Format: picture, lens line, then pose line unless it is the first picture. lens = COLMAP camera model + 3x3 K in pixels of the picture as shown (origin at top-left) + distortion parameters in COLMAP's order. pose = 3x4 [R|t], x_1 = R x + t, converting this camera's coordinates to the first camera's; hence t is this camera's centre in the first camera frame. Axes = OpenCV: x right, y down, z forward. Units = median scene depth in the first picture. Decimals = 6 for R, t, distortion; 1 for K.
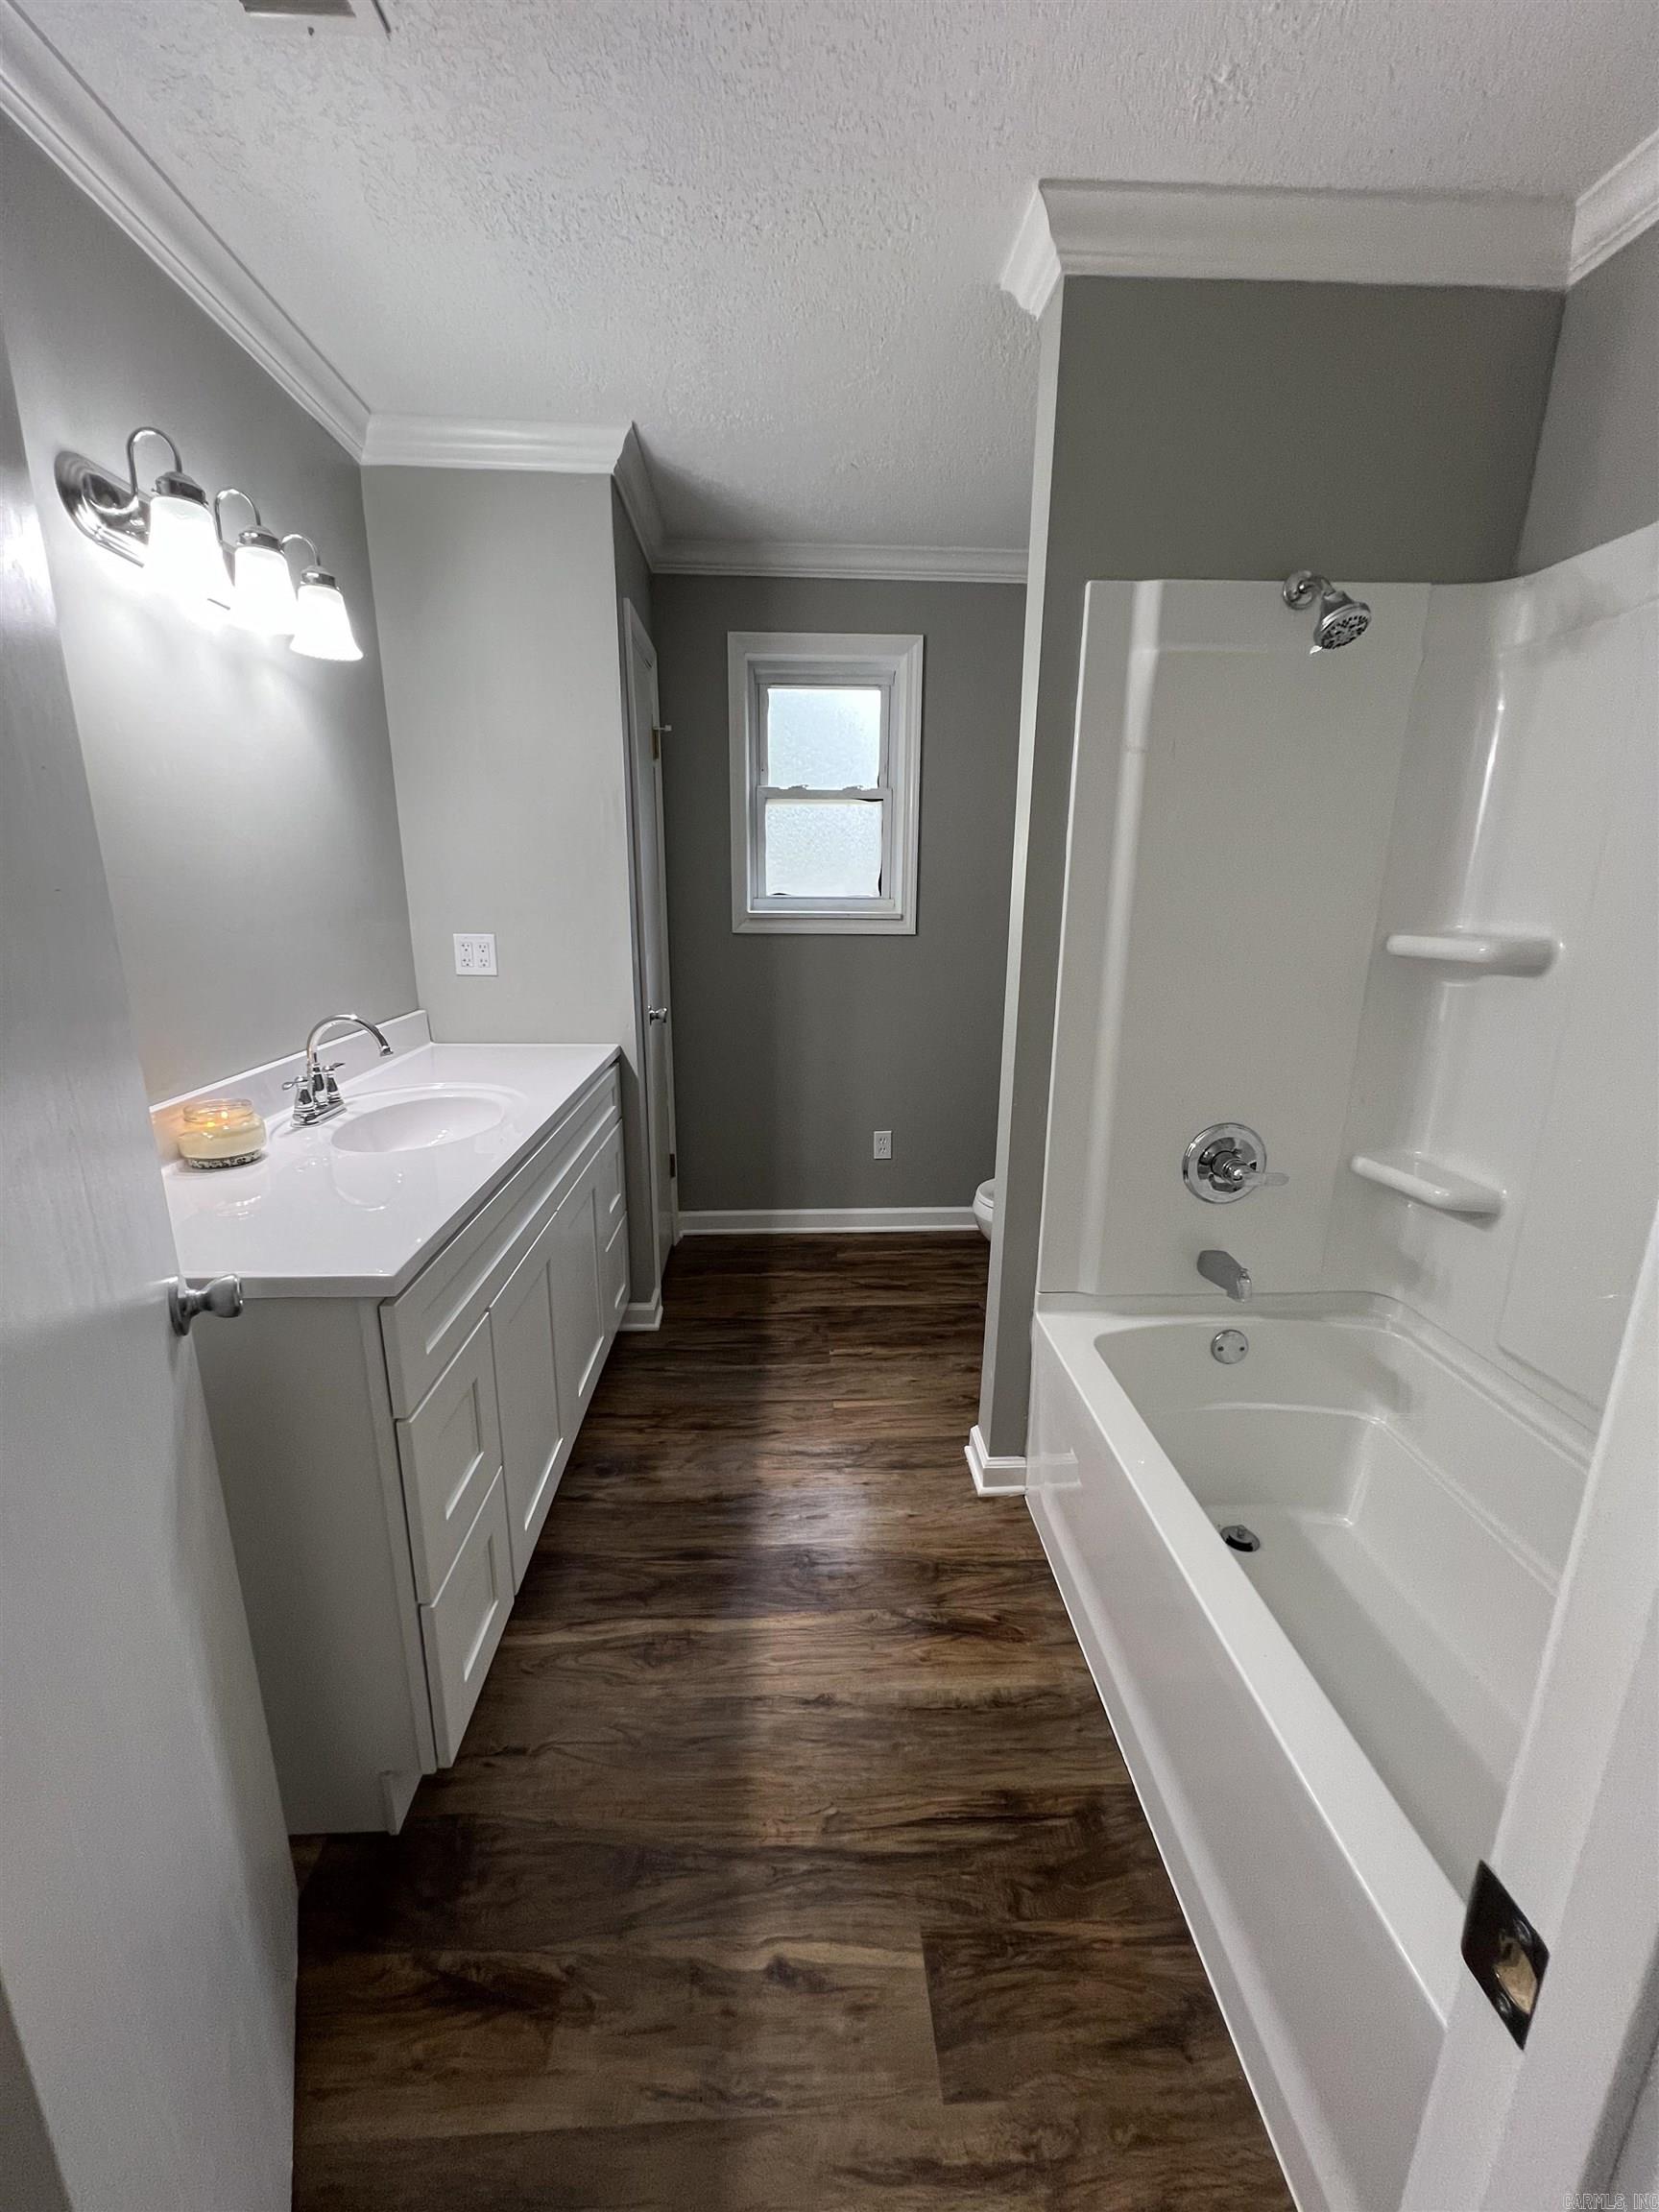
lens RADIAL K [[889.8, 0, 829.5], [0, 889.8, 1106.0], [0, 0, 1]] dist [0.000647, -0.000068]
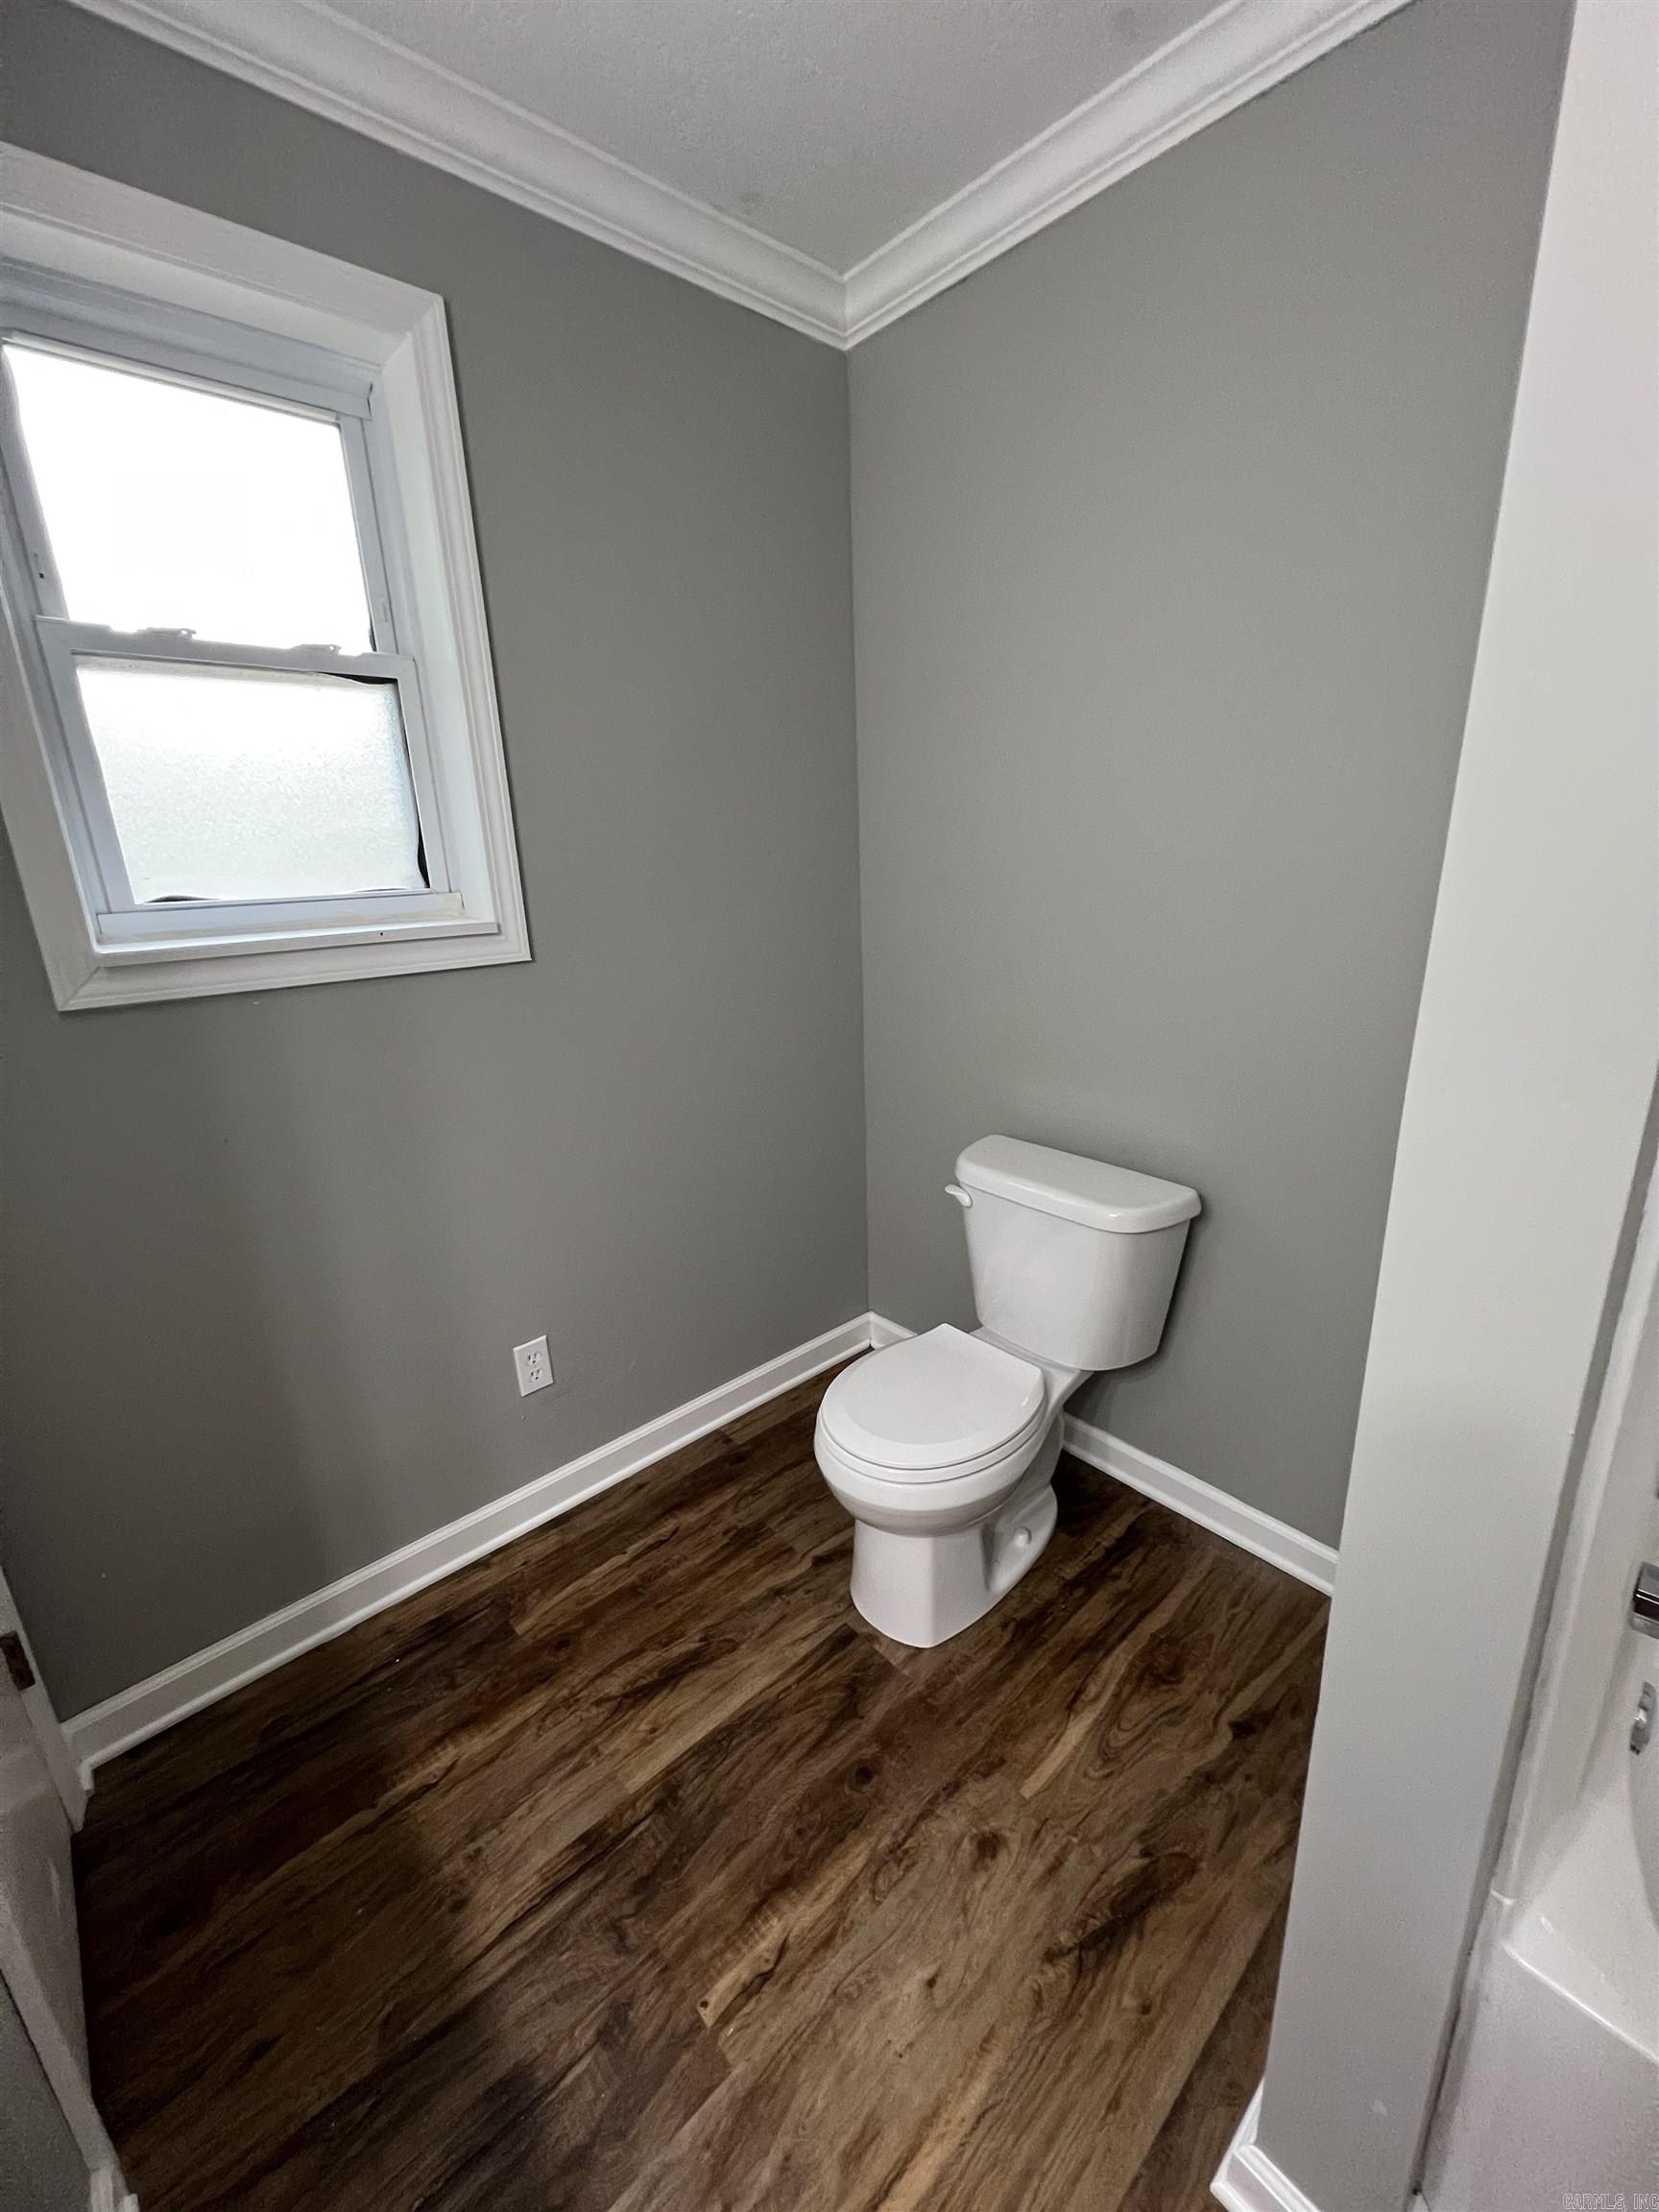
lens RADIAL K [[890.6, 0, 829.5], [0, 890.6, 1106.0], [0, 0, 1]] dist [0.007962, -0.000130]
pose [[0.774369, -0.199895, 0.600329, -0.094594], [0.181766, 0.979071, 0.091546, -0.126308], [-0.606064, 0.038229, 0.794497, 0.498319]]
